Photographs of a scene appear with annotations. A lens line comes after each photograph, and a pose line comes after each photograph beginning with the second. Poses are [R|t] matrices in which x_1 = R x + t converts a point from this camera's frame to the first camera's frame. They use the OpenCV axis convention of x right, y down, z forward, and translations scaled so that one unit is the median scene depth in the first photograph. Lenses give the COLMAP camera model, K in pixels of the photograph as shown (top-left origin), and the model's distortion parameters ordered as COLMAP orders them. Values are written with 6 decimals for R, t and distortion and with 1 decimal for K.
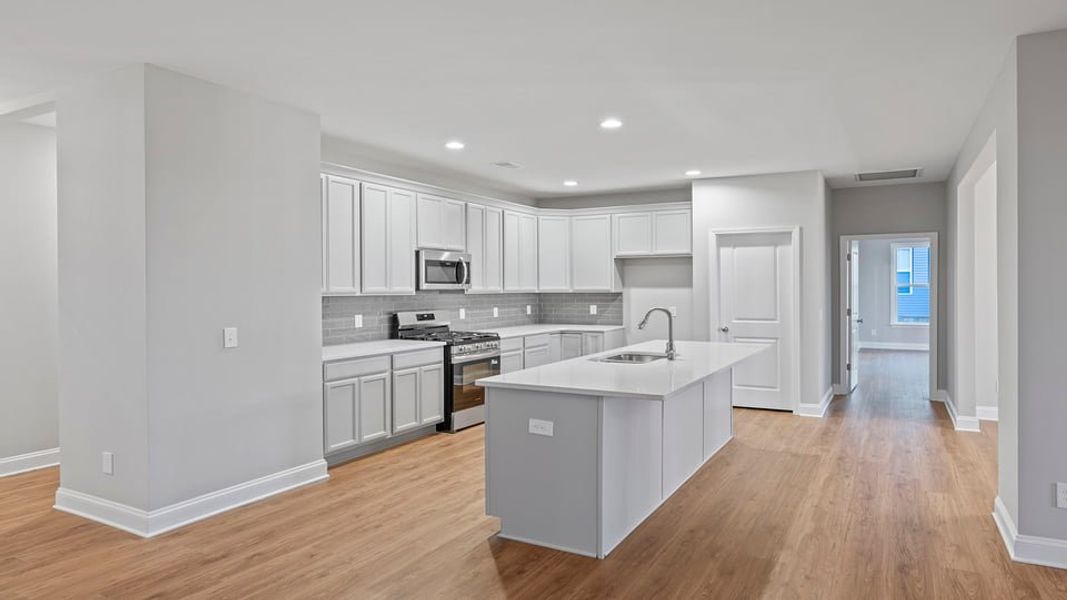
lens RADIAL K [[664.5, 0, 533.5], [0, 664.5, 300.0], [0, 0, 1]] dist [-0.000563, -0.000161]
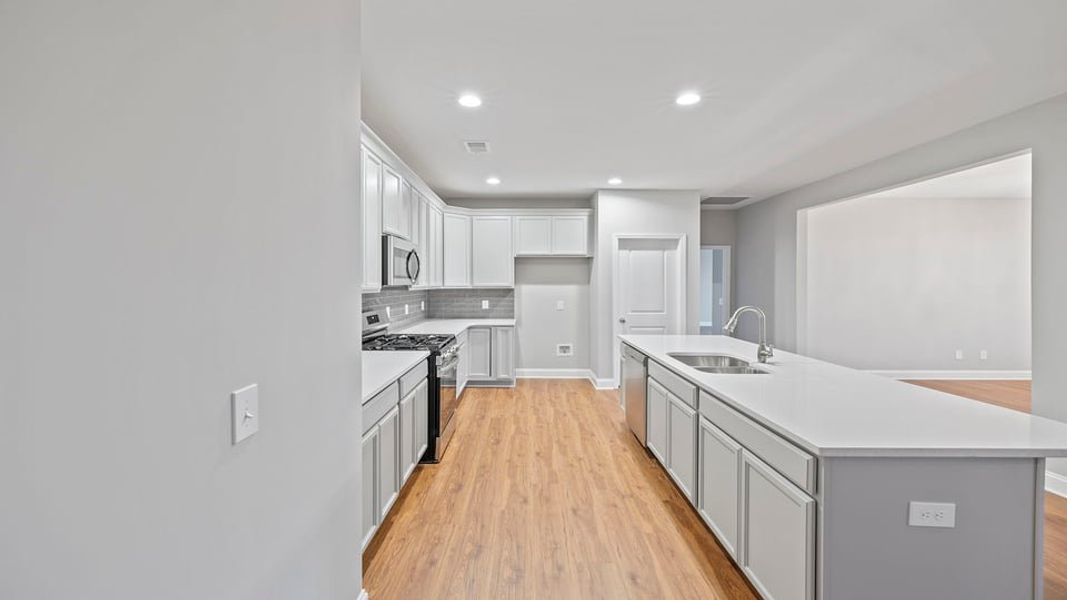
lens RADIAL K [[453.7, 0, 524.9], [0, 453.7, 292.6], [0, 0, 1]] dist [-0.000037, -0.000148]
pose [[0.879138, -0.004339, 0.476548, -0.234475], [0.004523, 0.999989, 0.000761, -0.005914], [-0.476546, 0.001486, 0.879148, 0.372170]]
